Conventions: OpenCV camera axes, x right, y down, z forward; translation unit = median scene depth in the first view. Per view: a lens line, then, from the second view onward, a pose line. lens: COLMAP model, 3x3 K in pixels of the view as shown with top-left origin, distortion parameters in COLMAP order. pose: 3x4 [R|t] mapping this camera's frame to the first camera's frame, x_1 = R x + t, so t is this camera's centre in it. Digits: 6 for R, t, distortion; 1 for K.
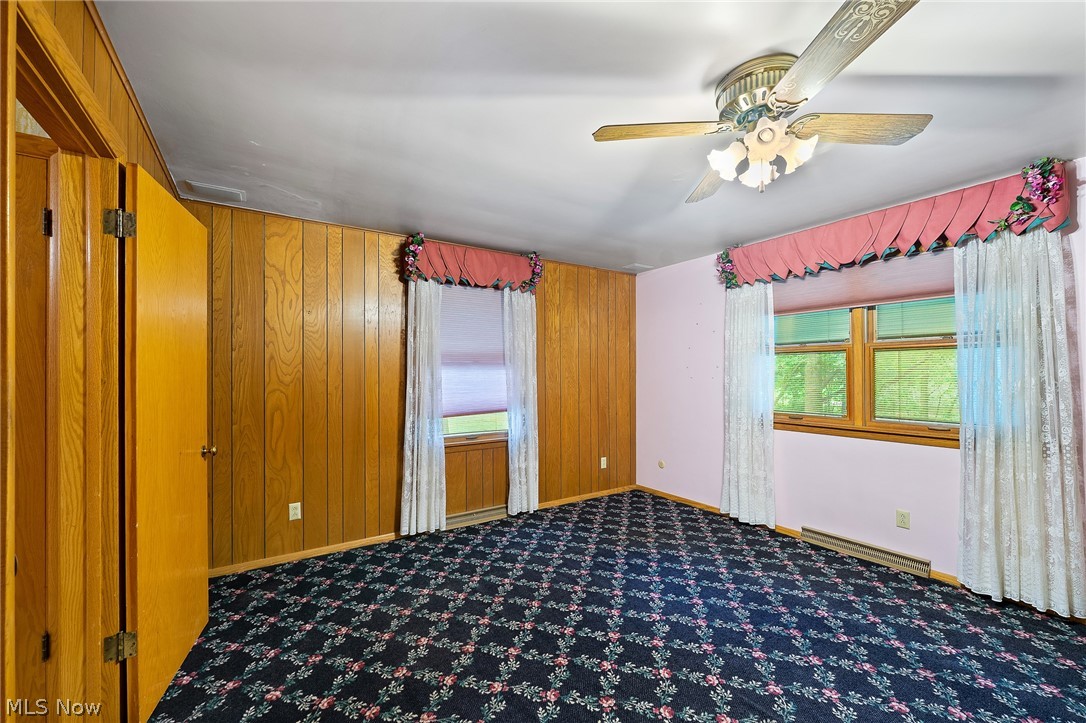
lens RADIAL K [[439.9, 0, 542.4], [0, 439.9, 367.0], [0, 0, 1]] dist [-0.002114, -0.000310]
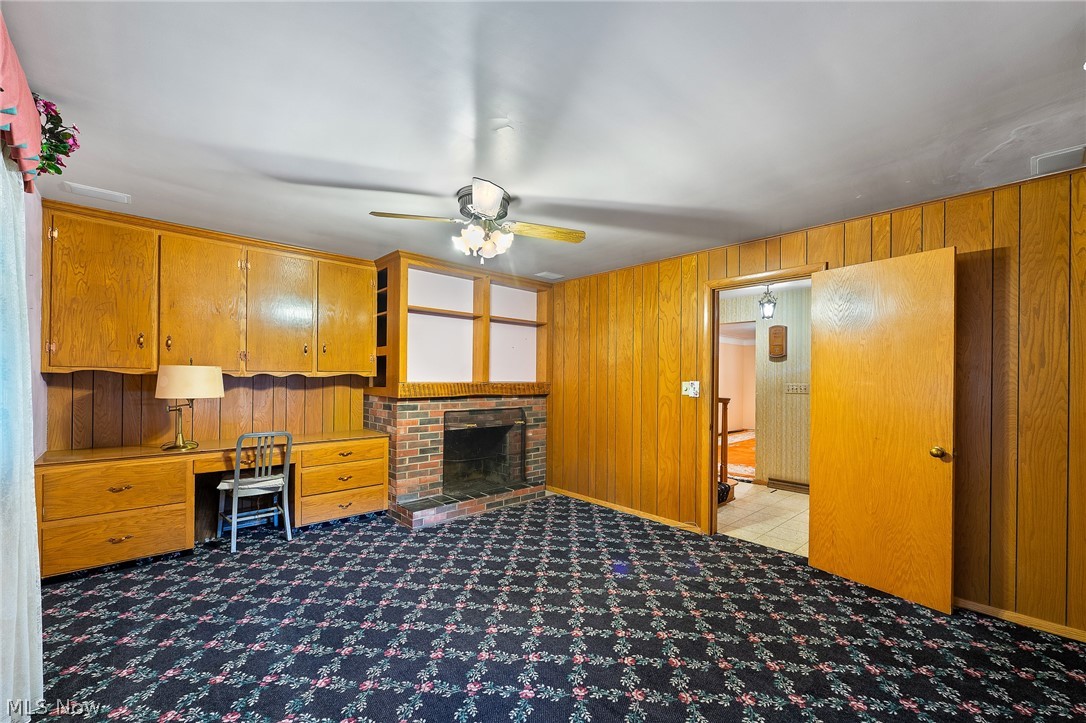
lens RADIAL K [[439.9, 0, 540.8], [0, 439.9, 380.6], [0, 0, 1]] dist [-0.002114, -0.000310]
pose [[-0.989098, -0.005485, -0.147156, 0.347571], [-0.004002, 0.999938, -0.010374, 0.022676], [0.147204, -0.009672, -0.989059, 1.736218]]
